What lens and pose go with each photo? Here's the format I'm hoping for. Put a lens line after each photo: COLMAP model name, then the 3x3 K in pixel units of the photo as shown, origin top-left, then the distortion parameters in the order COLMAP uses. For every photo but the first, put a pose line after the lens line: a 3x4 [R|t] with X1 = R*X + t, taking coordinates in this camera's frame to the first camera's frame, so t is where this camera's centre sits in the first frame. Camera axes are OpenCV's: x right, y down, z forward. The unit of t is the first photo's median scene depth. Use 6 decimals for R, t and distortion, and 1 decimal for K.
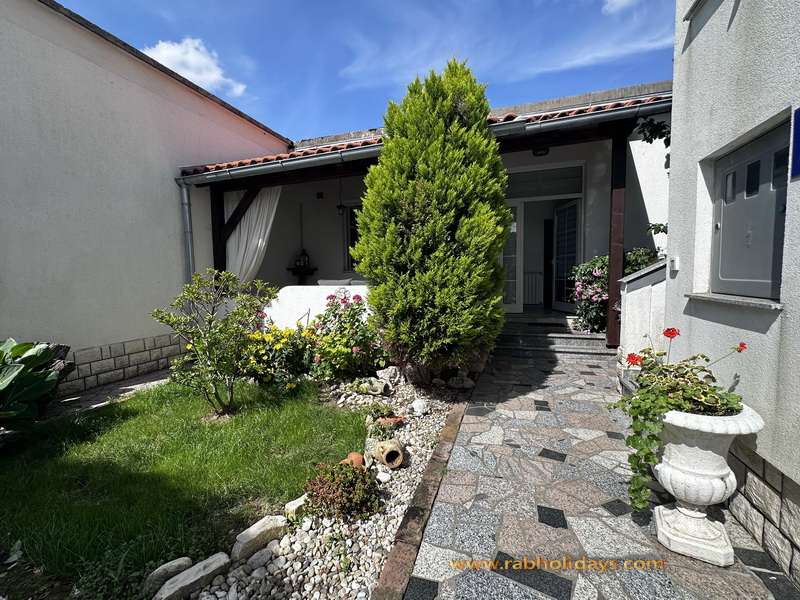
lens RADIAL K [[344.2, 0, 400.0], [0, 344.2, 300.0], [0, 0, 1]] dist [0.001521, 0.000132]
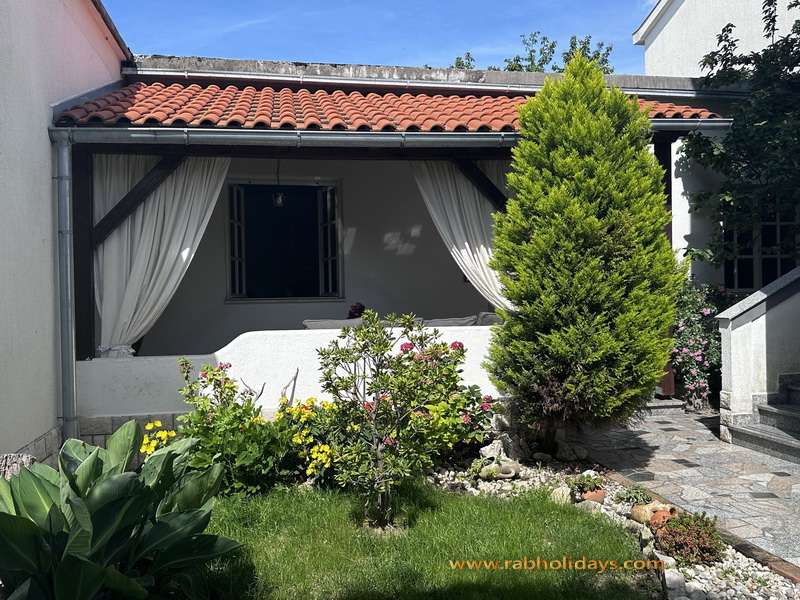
lens RADIAL K [[697.7, 0, 400.0], [0, 697.7, 300.0], [0, 0, 1]] dist [0.004050, -0.009062]
pose [[0.880819, -0.003287, 0.473442, -0.954042], [0.035051, 0.997684, -0.058285, -0.023393], [-0.472154, 0.067934, 0.878894, -0.212746]]
